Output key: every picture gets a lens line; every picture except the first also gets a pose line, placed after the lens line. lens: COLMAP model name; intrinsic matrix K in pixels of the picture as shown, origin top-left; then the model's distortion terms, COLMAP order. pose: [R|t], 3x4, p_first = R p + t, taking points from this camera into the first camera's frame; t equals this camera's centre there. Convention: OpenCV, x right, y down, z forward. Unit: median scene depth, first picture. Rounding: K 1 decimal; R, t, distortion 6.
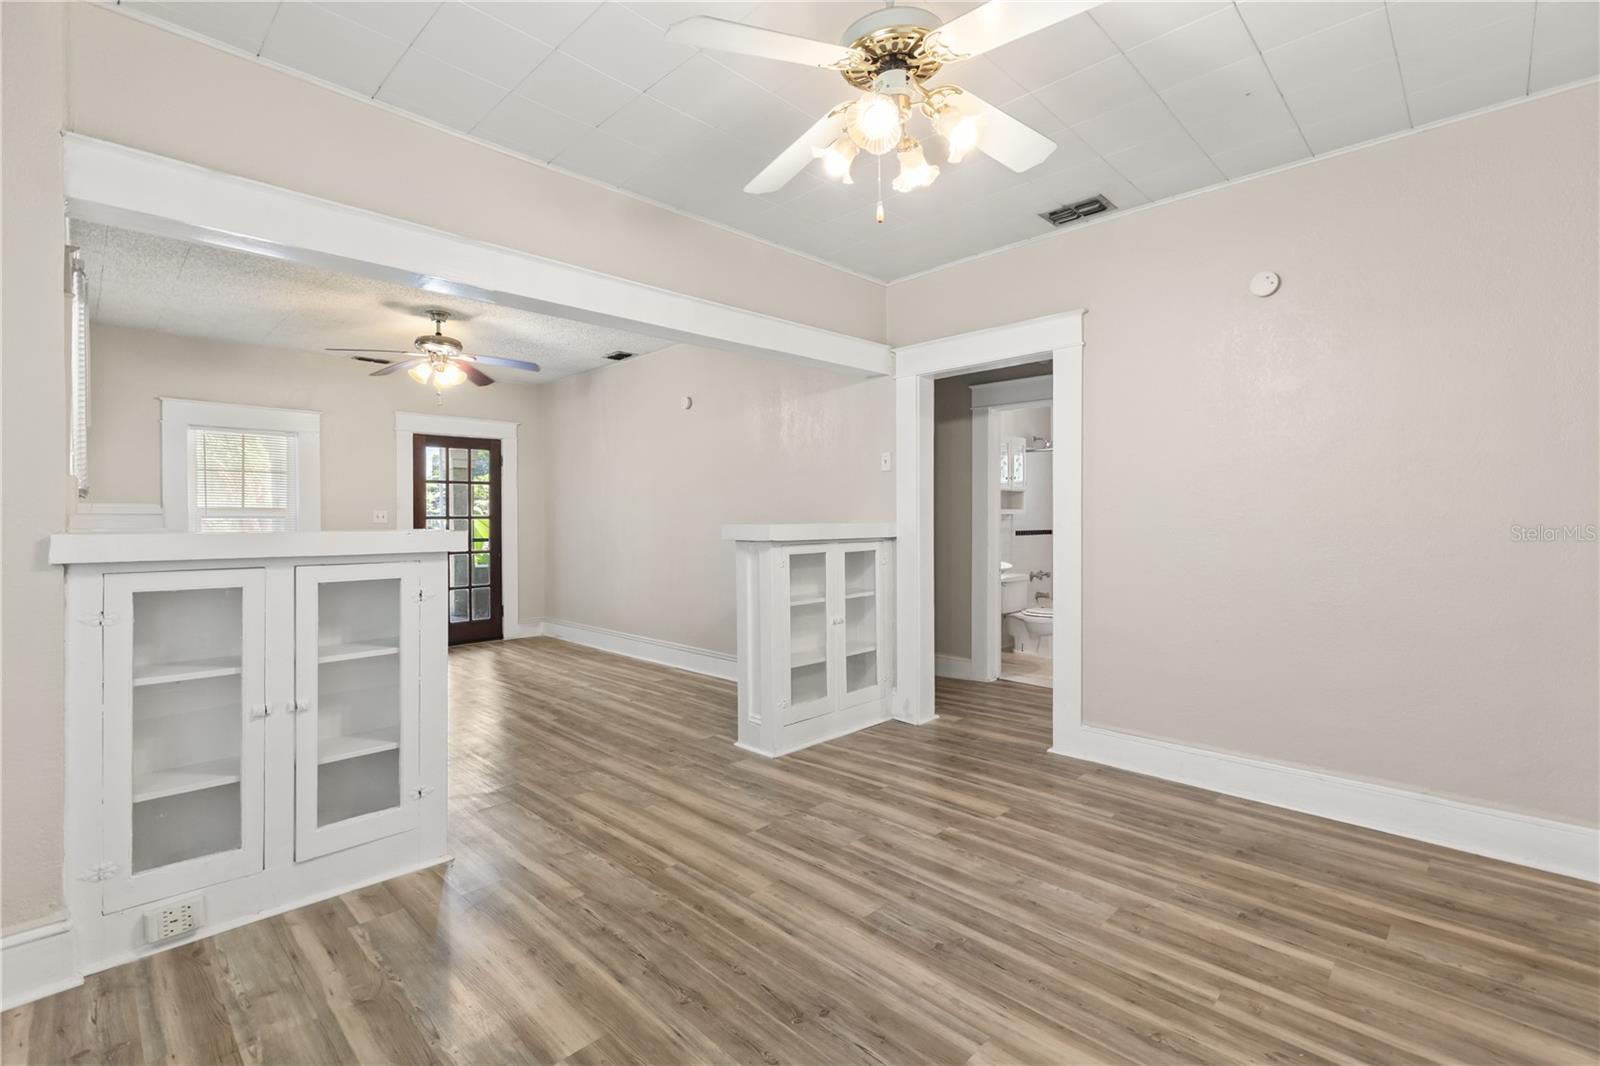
lens RADIAL K [[715.1, 0, 806.2], [0, 715.1, 522.9], [0, 0, 1]] dist [0.000697, 0.000069]
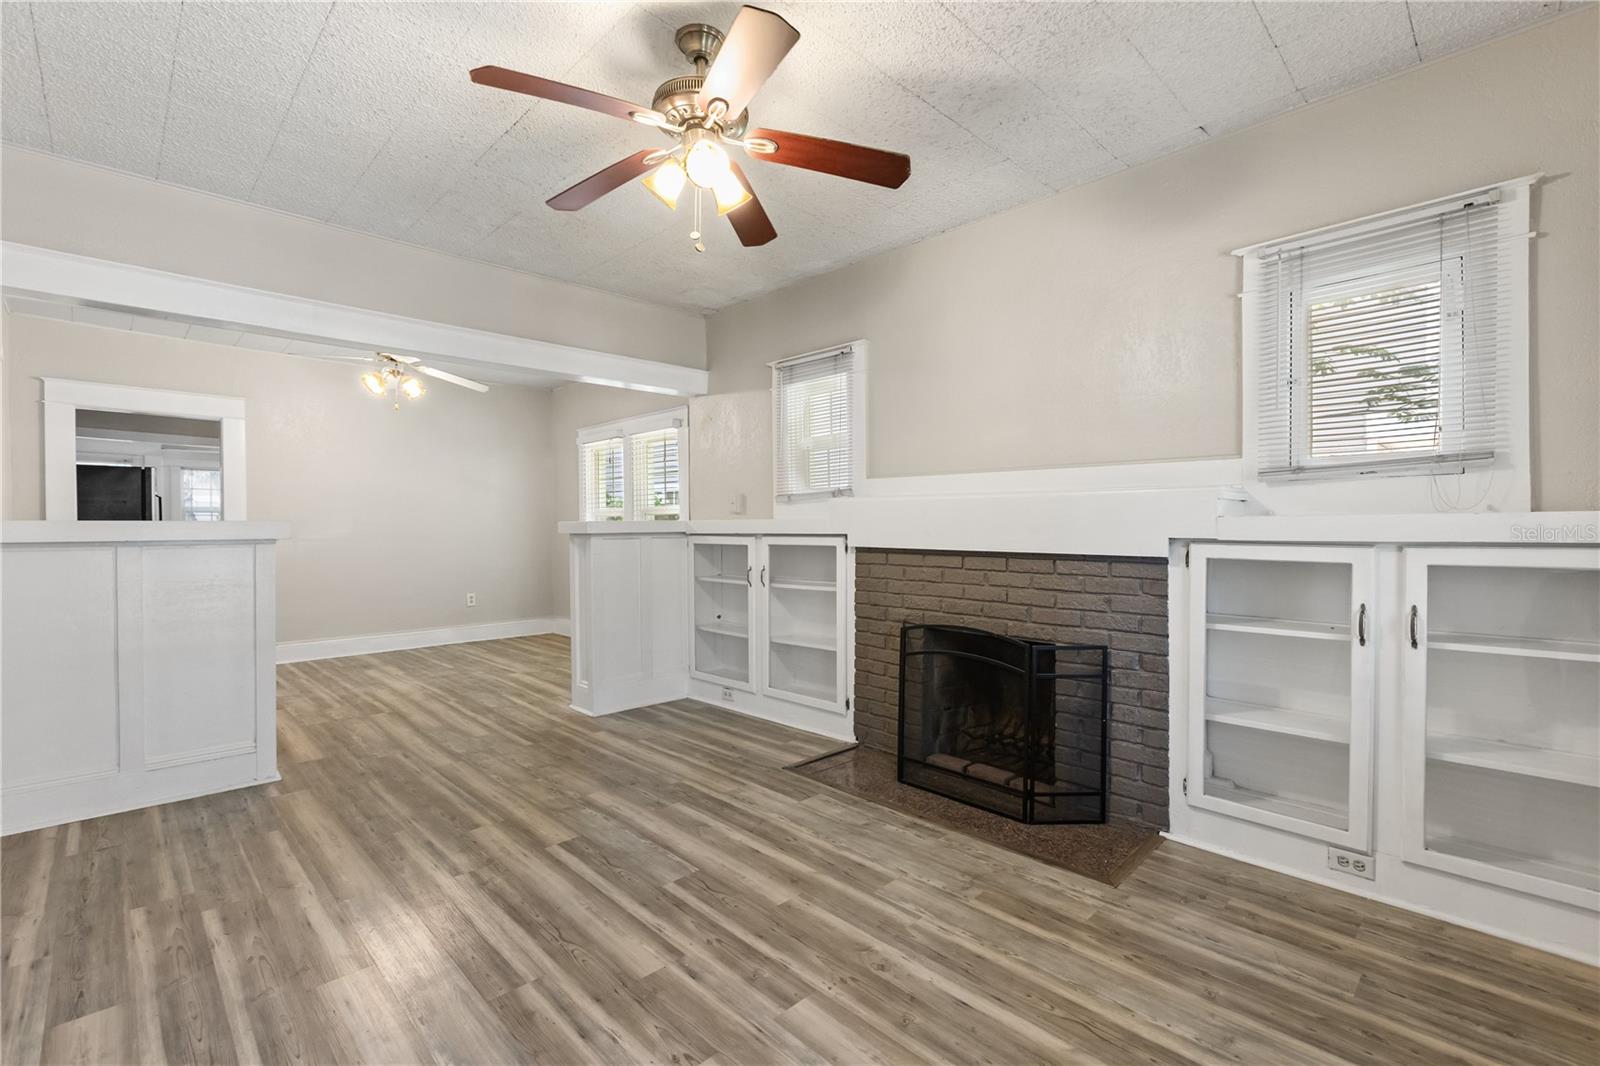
lens RADIAL K [[709.7, 0, 800.0], [0, 709.7, 533.0], [0, 0, 1]] dist [-0.000263, -0.000027]
pose [[-0.999798, 0.008658, 0.018145, -1.053120], [0.009026, 0.999753, 0.020300, 0.007328], [-0.017965, 0.020460, -0.999629, 2.616765]]
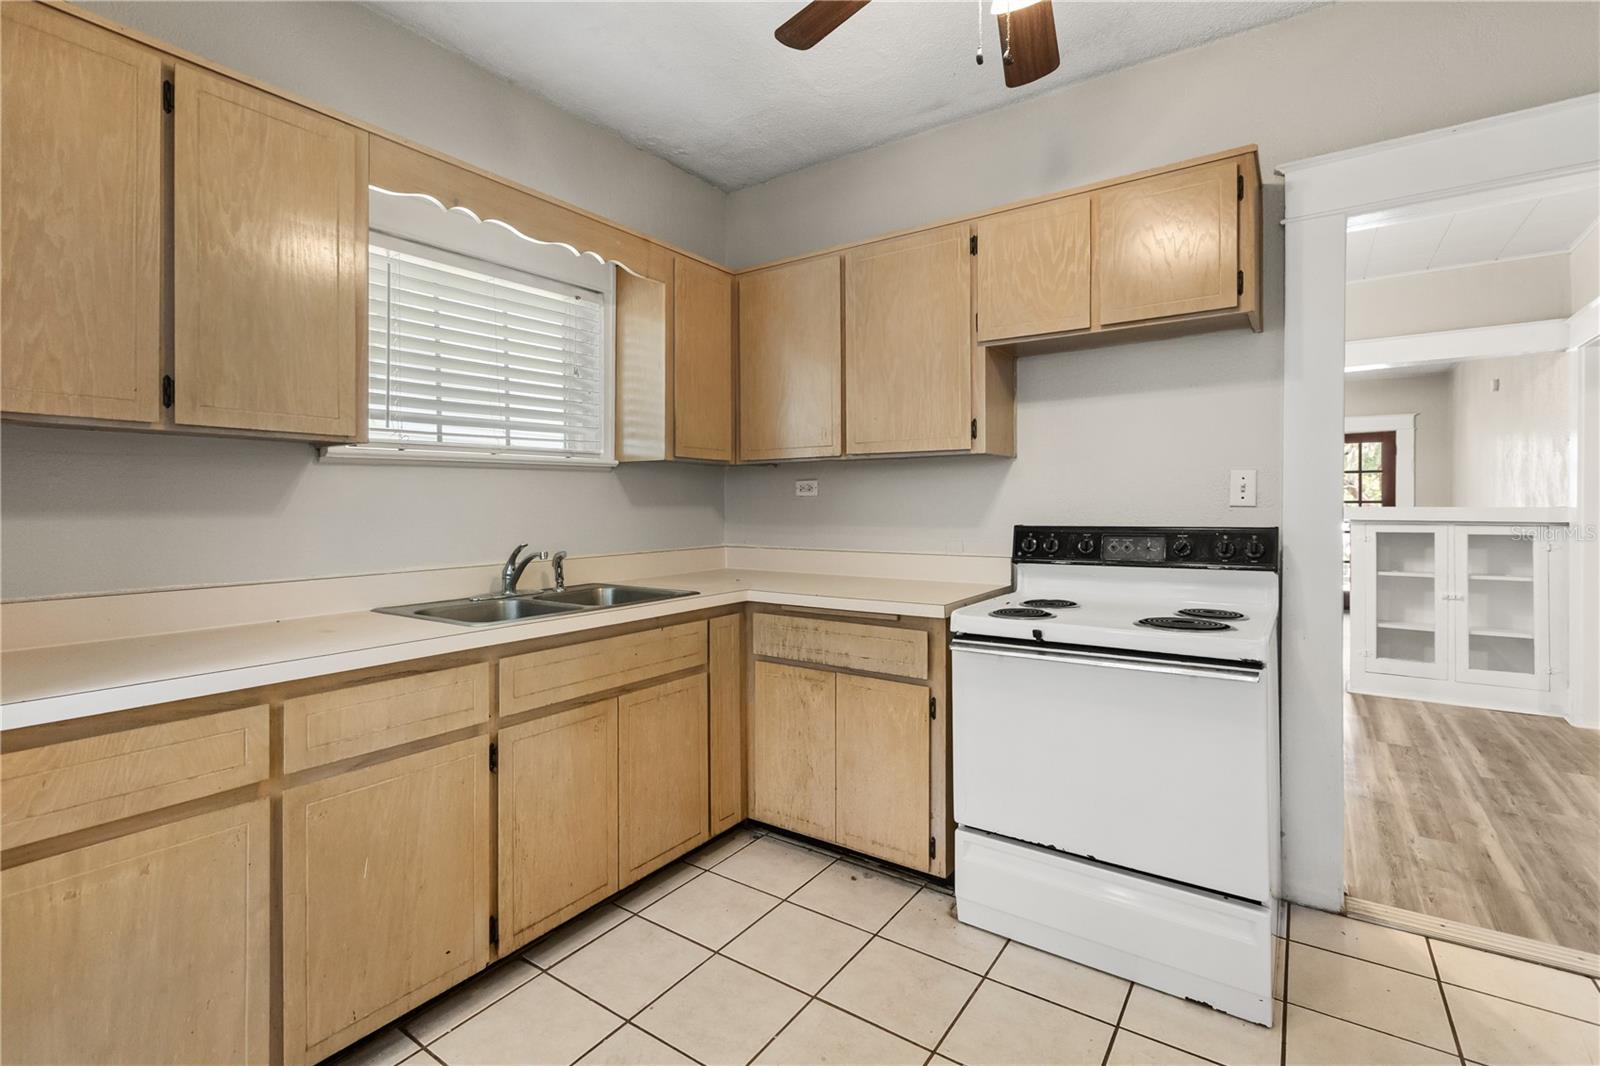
lens RADIAL K [[732.7, 0, 790.7], [0, 732.7, 504.3], [0, 0, 1]] dist [0.001862, 0.000214]
pose [[0.155587, 0.005142, -0.987809, 1.442351], [-0.012200, 0.999920, 0.003284, 0.007983], [0.987747, 0.011540, 0.155637, -0.222820]]
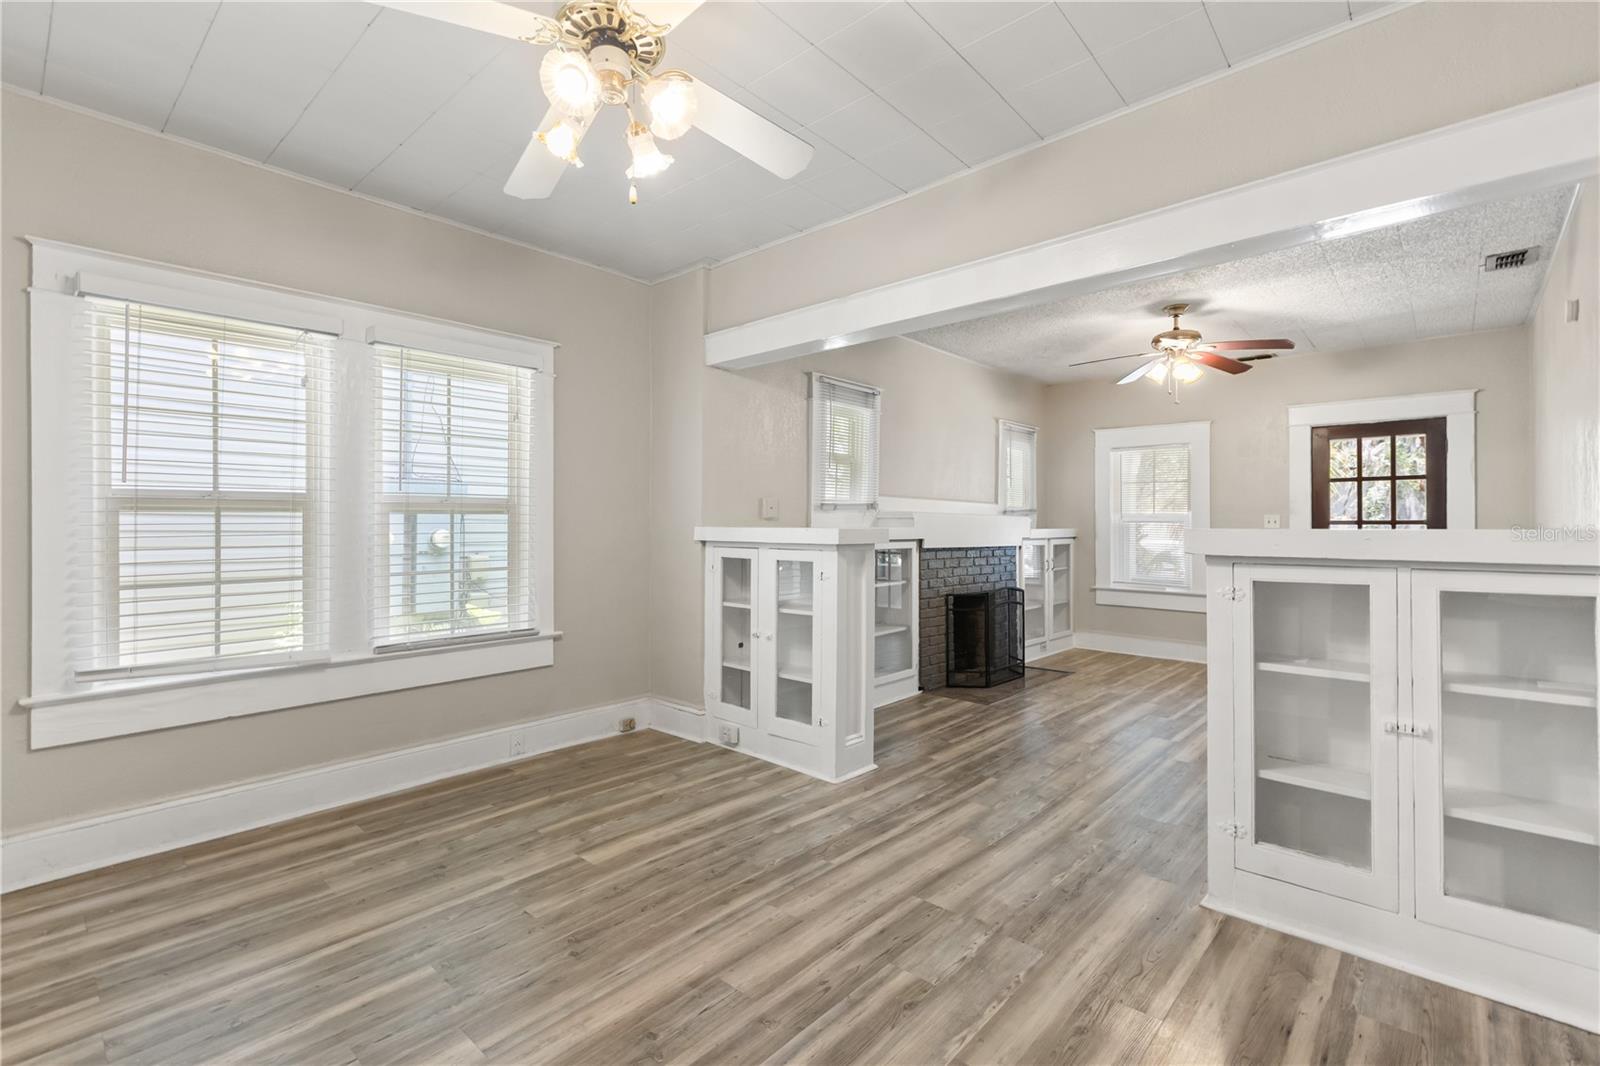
lens RADIAL K [[715.1, 0, 806.2], [0, 715.1, 522.9], [0, 0, 1]] dist [0.000697, 0.000069]
pose [[0.042611, -0.001369, -0.999091, 0.755315], [-0.010798, 0.999940, -0.001831, 0.002942], [0.999033, 0.010866, 0.042593, 0.846724]]
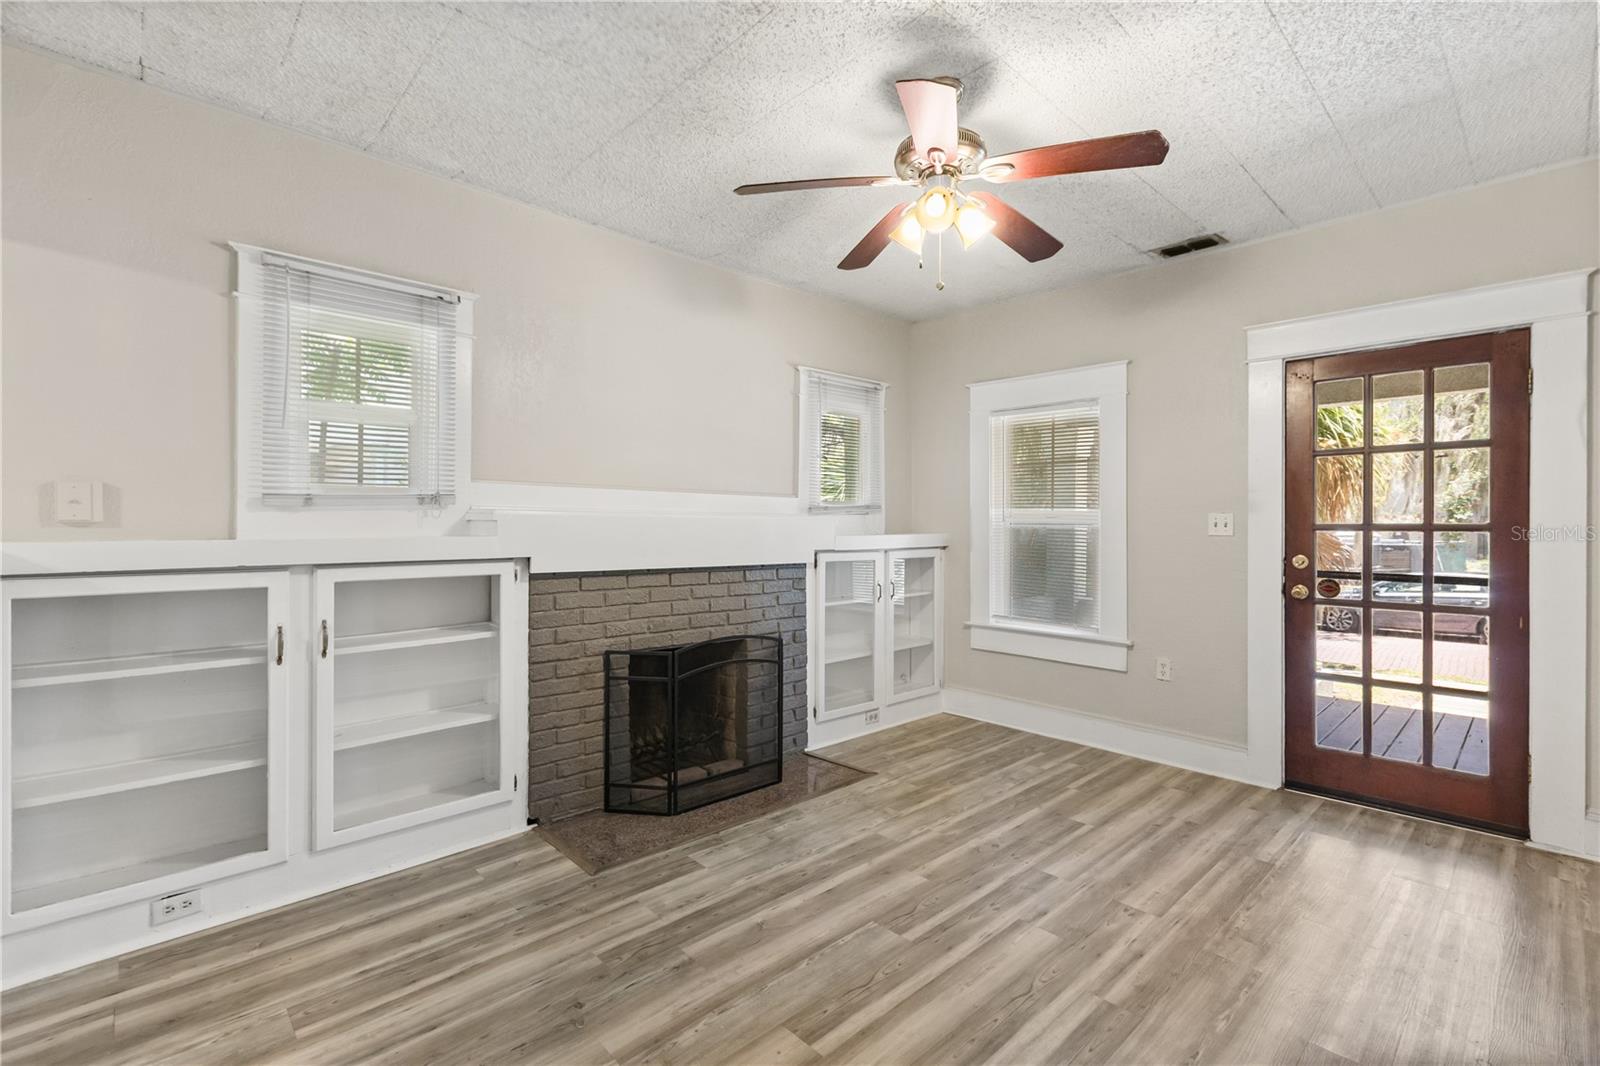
lens RADIAL K [[728.8, 0, 800.0], [0, 728.8, 533.0], [0, 0, 1]] dist [-0.001865, -0.000318]
pose [[-0.025895, 0.013182, -0.999578, -0.054852], [-0.010851, 0.999850, 0.013466, -0.016002], [0.999606, 0.011195, -0.025748, 1.661896]]
